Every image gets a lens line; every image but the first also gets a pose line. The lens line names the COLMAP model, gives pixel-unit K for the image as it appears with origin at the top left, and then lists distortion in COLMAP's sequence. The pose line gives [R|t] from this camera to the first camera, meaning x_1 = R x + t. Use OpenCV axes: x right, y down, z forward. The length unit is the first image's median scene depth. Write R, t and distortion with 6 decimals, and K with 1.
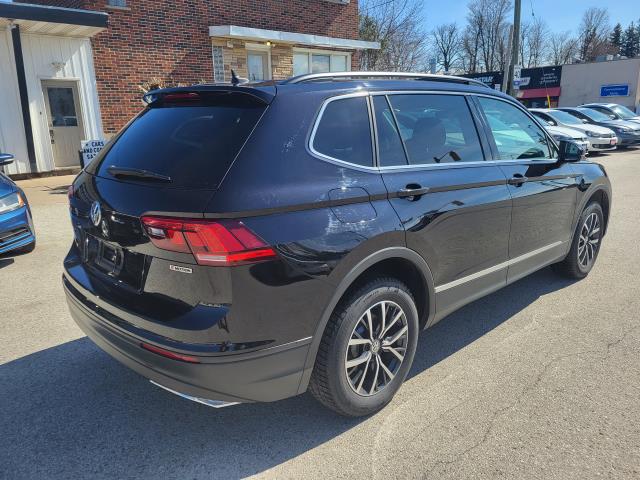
lens RADIAL K [[477.4, 0, 320.0], [0, 477.4, 240.0], [0, 0, 1]] dist [0.038066, -0.007848]
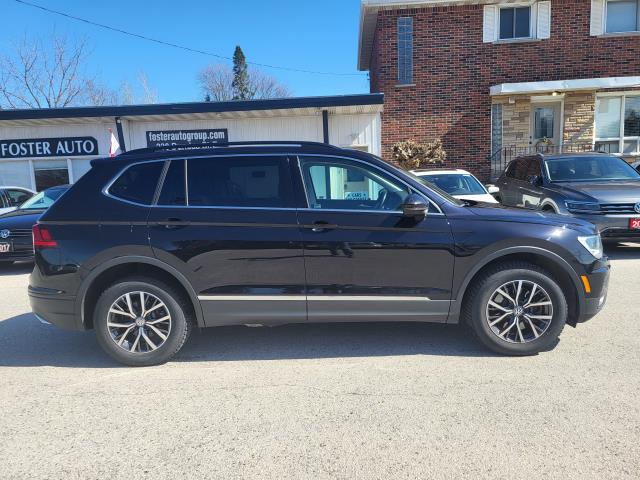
lens RADIAL K [[477.4, 0, 320.0], [0, 477.4, 240.0], [0, 0, 1]] dist [0.038066, -0.007848]
pose [[0.710989, 0.080853, -0.698540, 0.897753], [-0.157016, 0.986541, -0.045626, -0.029971], [0.685449, 0.142122, 0.714115, 0.154050]]
